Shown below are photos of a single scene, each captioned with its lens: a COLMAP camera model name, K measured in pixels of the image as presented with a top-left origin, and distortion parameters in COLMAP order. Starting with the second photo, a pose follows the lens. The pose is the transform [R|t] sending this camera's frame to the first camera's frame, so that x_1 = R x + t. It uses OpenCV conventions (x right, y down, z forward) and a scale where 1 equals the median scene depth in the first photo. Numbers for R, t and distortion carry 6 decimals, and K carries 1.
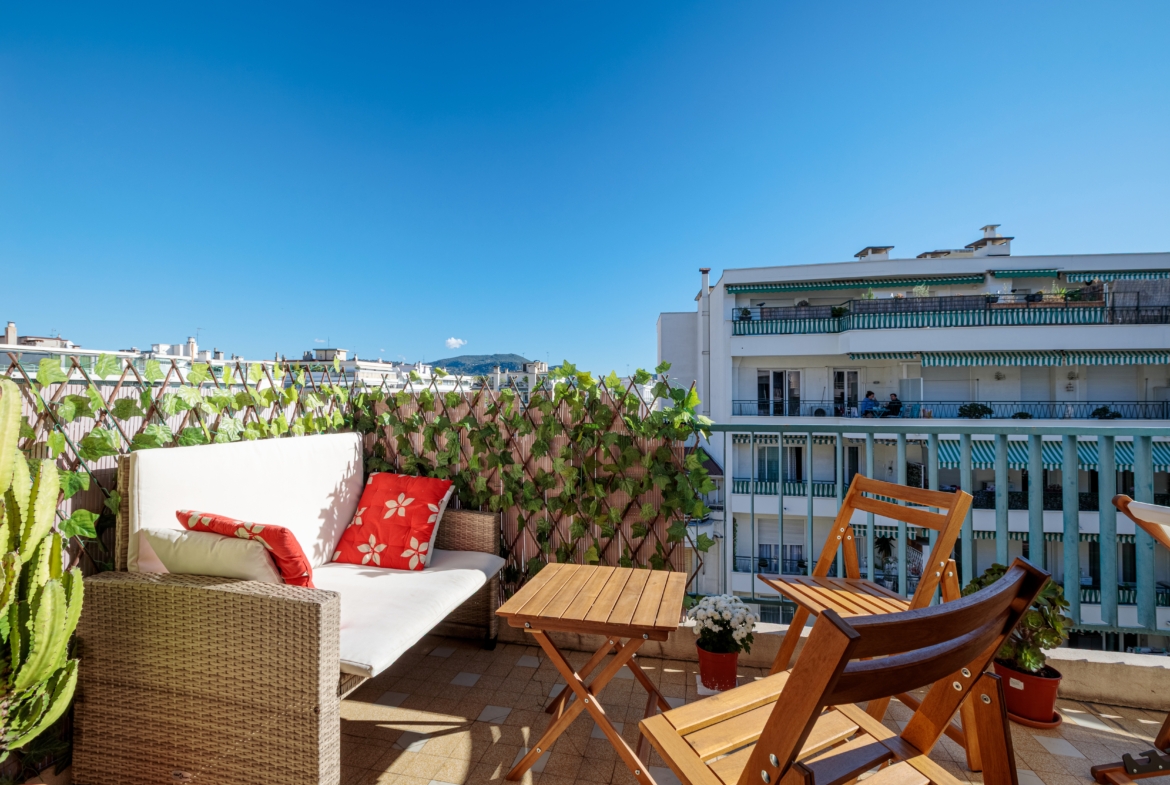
lens RADIAL K [[544.1, 0, 585.0], [0, 544.1, 392.5], [0, 0, 1]] dist [0.002074, 0.001079]
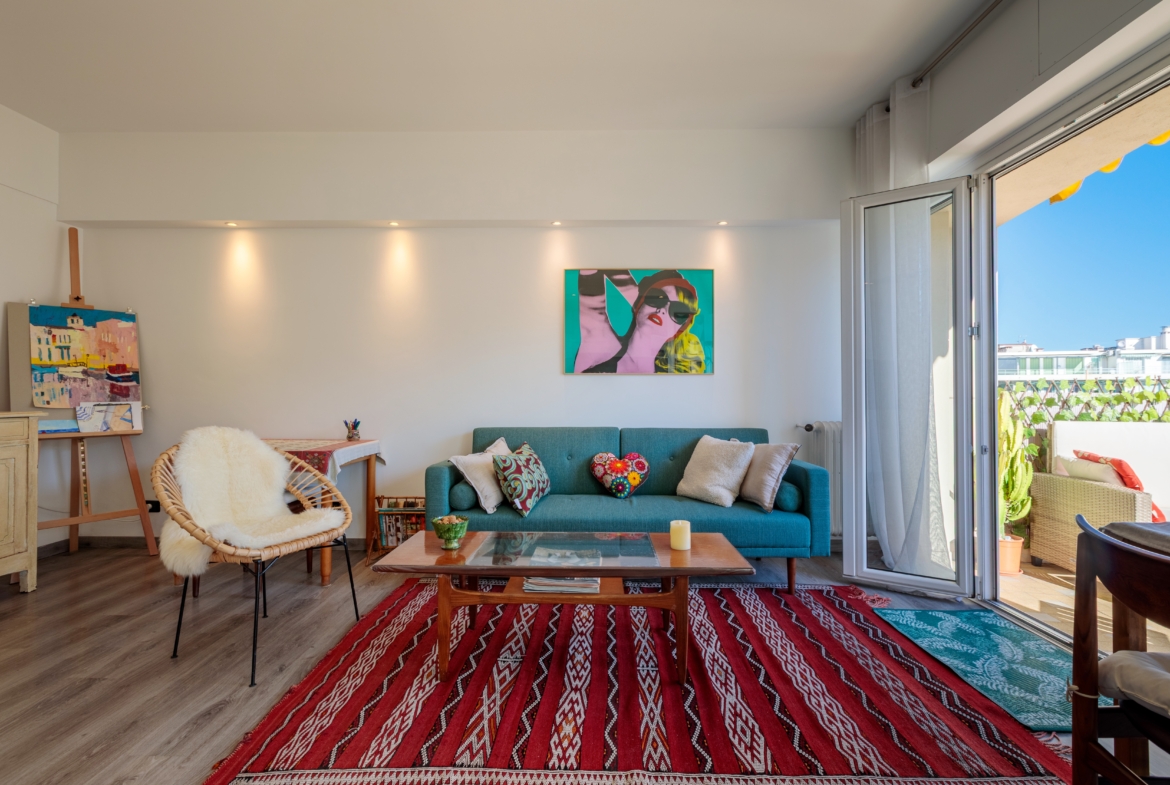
lens RADIAL K [[544.1, 0, 585.0], [0, 544.1, 392.5], [0, 0, 1]] dist [0.002074, 0.001079]
pose [[0.123837, -0.004718, -0.992291, 1.170882], [0.006805, 0.999969, -0.003905, -0.015785], [0.992279, -0.006269, 0.123865, -1.203448]]
